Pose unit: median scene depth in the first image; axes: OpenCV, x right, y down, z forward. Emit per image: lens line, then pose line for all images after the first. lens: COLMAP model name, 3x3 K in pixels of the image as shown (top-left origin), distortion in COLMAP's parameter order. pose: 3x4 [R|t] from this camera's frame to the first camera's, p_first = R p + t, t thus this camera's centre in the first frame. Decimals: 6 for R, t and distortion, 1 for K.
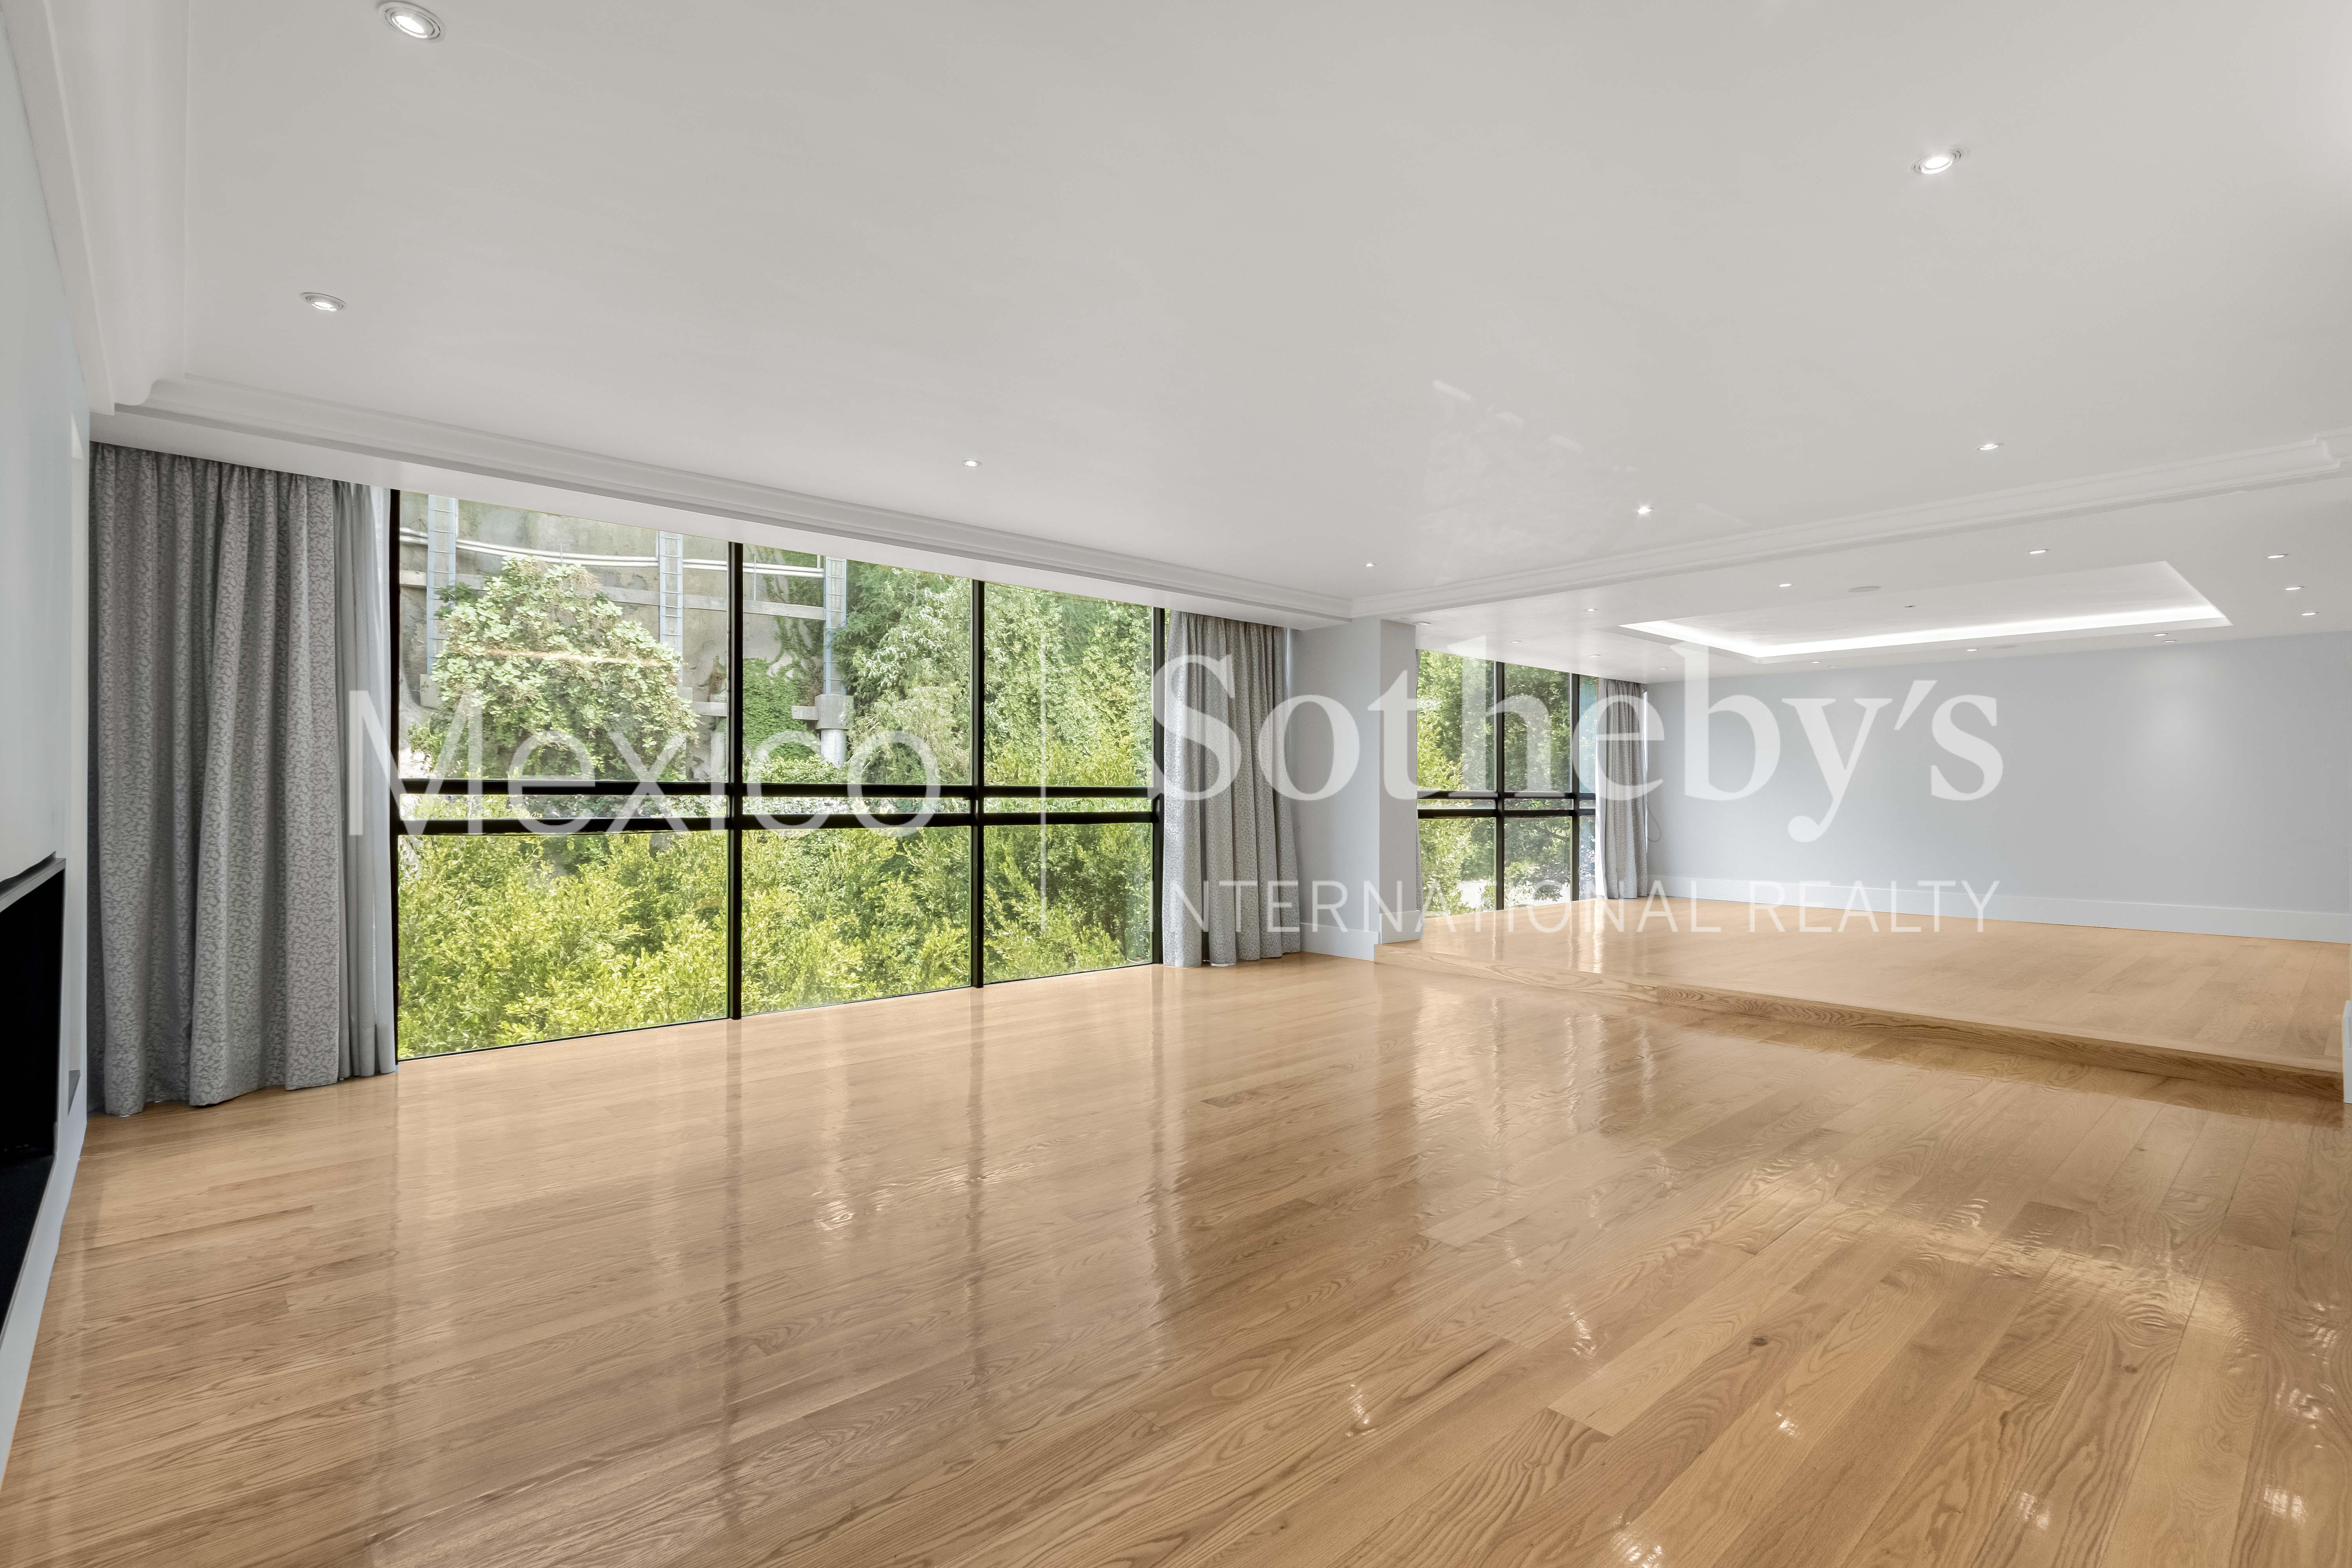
lens RADIAL K [[1102.1, 0, 1191.3], [0, 1102.1, 794.3], [0, 0, 1]] dist [0.002121, -0.000420]
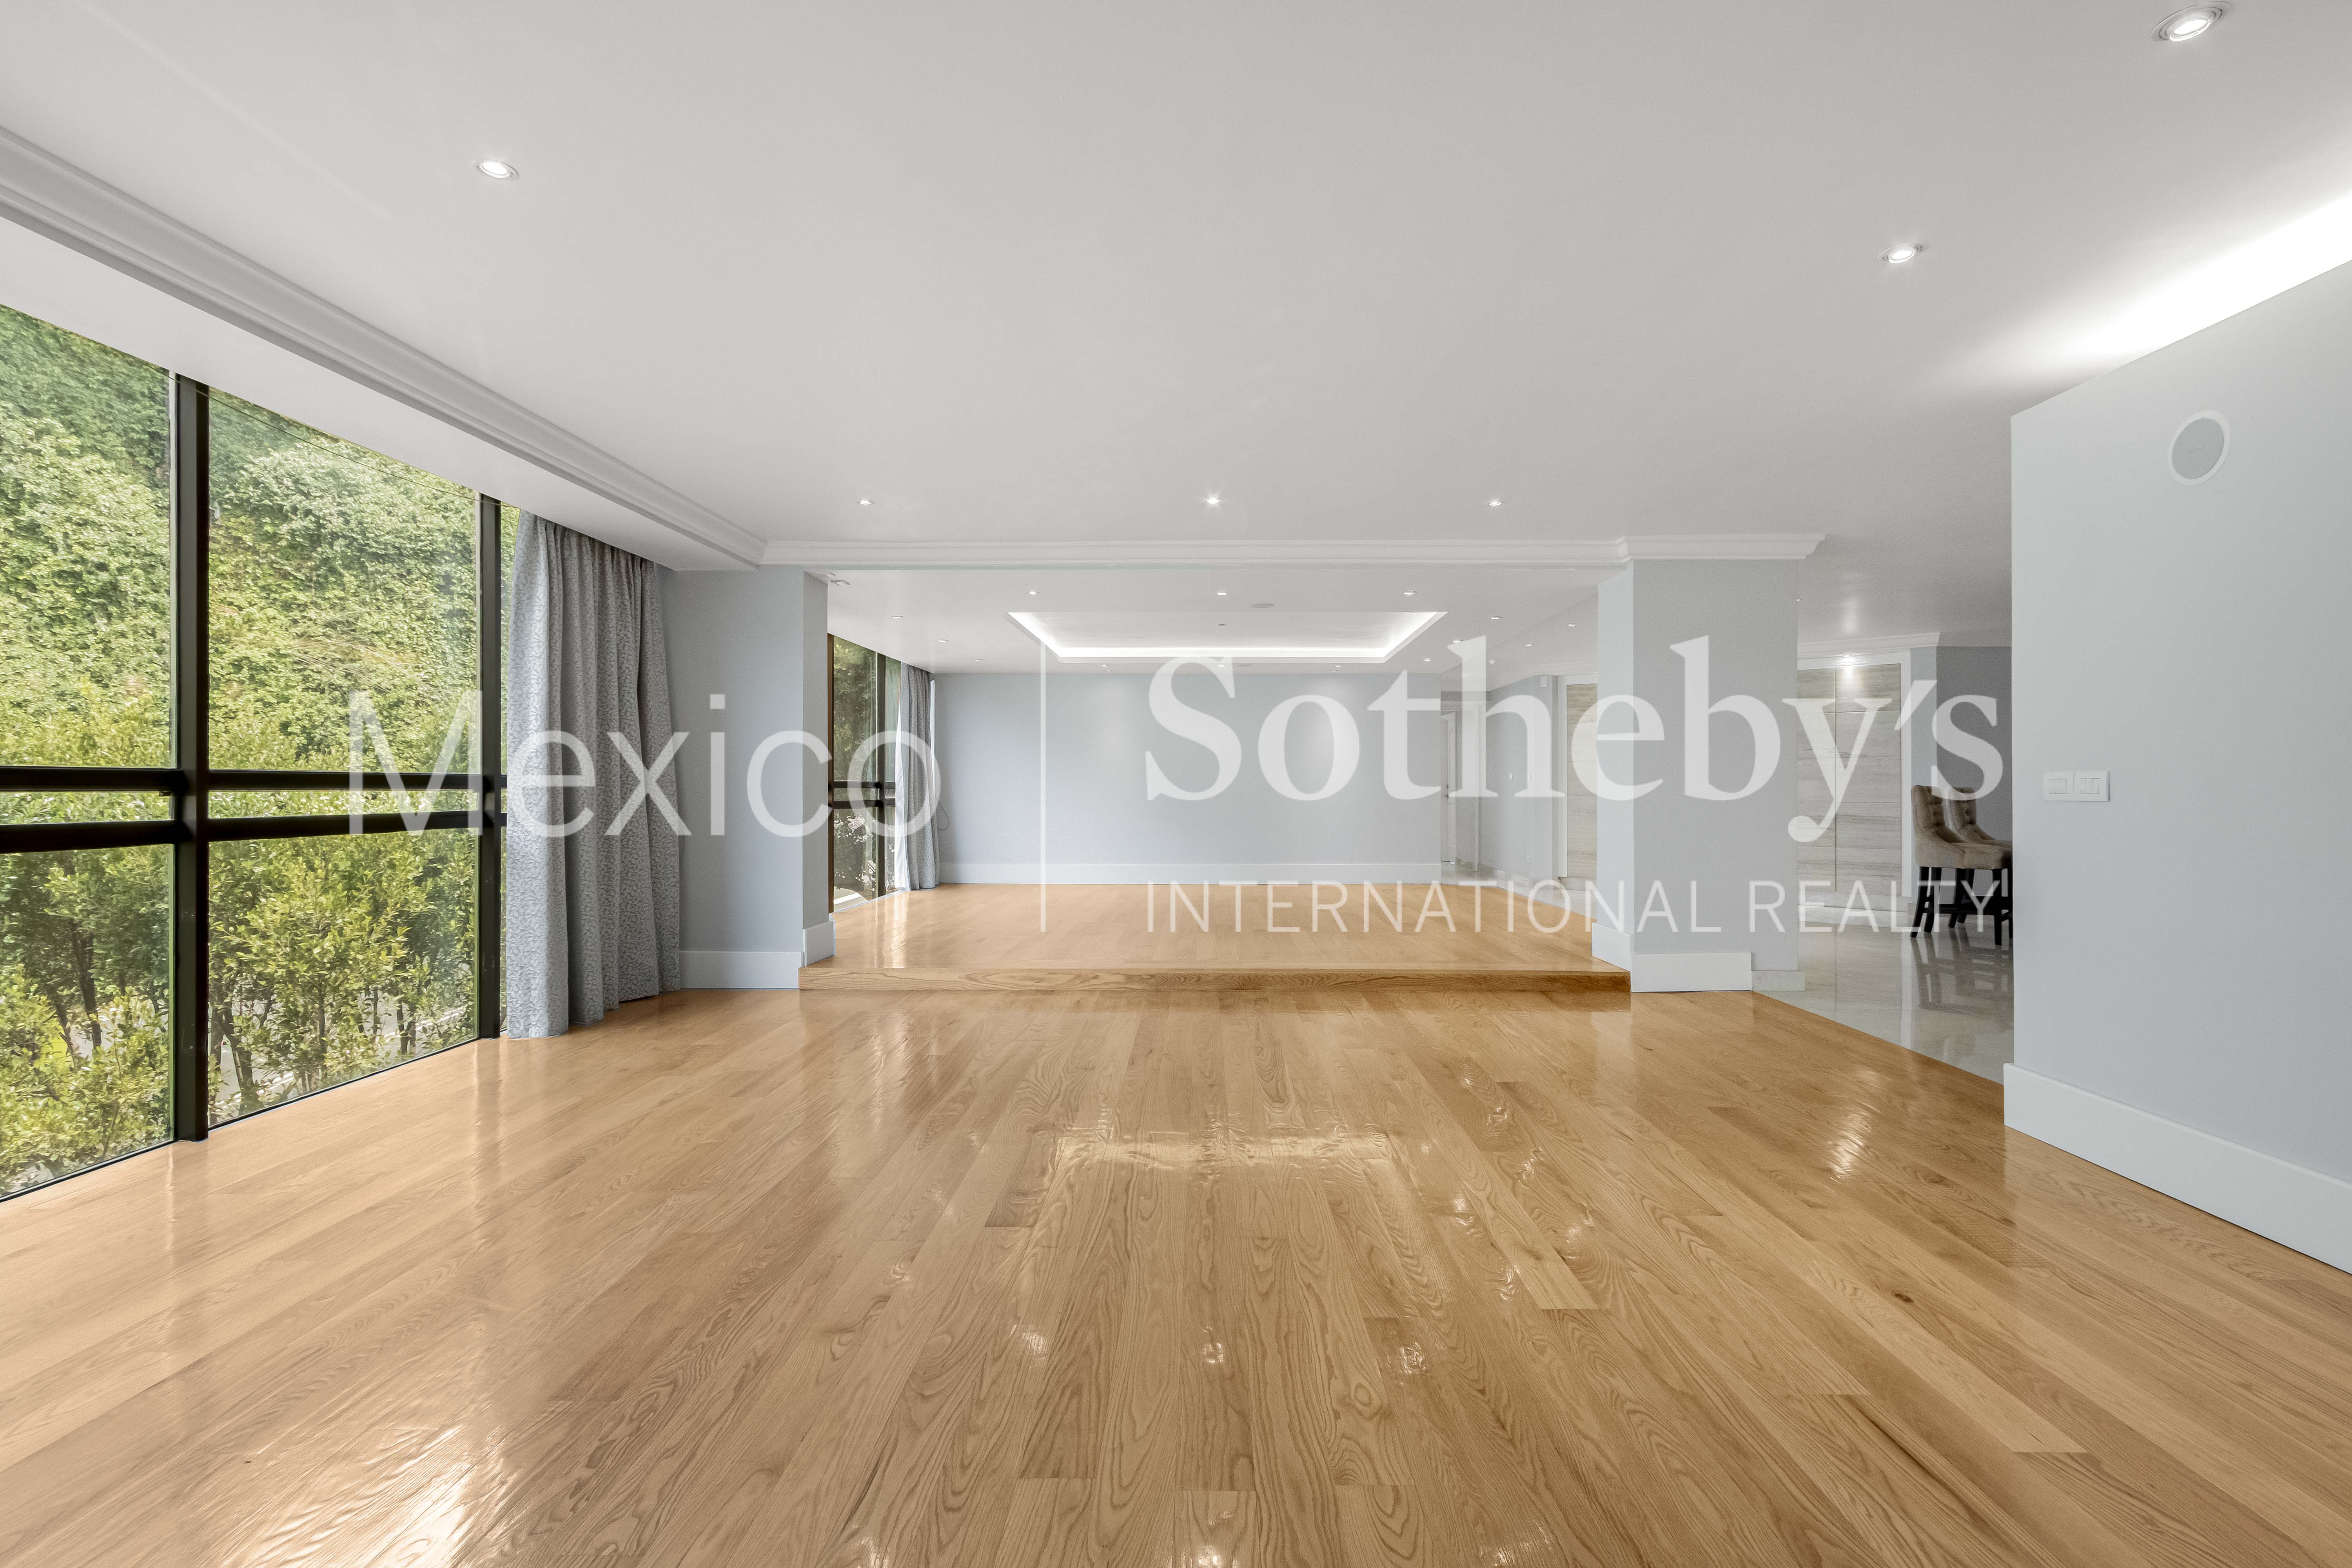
lens RADIAL K [[1071.9, 0, 1183.5], [0, 1071.9, 789.2], [0, 0, 1]] dist [0.004158, 0.000477]
pose [[0.677845, -0.004561, 0.735190, -0.252851], [-0.000124, 0.999980, 0.006319, -0.001449], [-0.735204, -0.004374, 0.677831, 0.282197]]
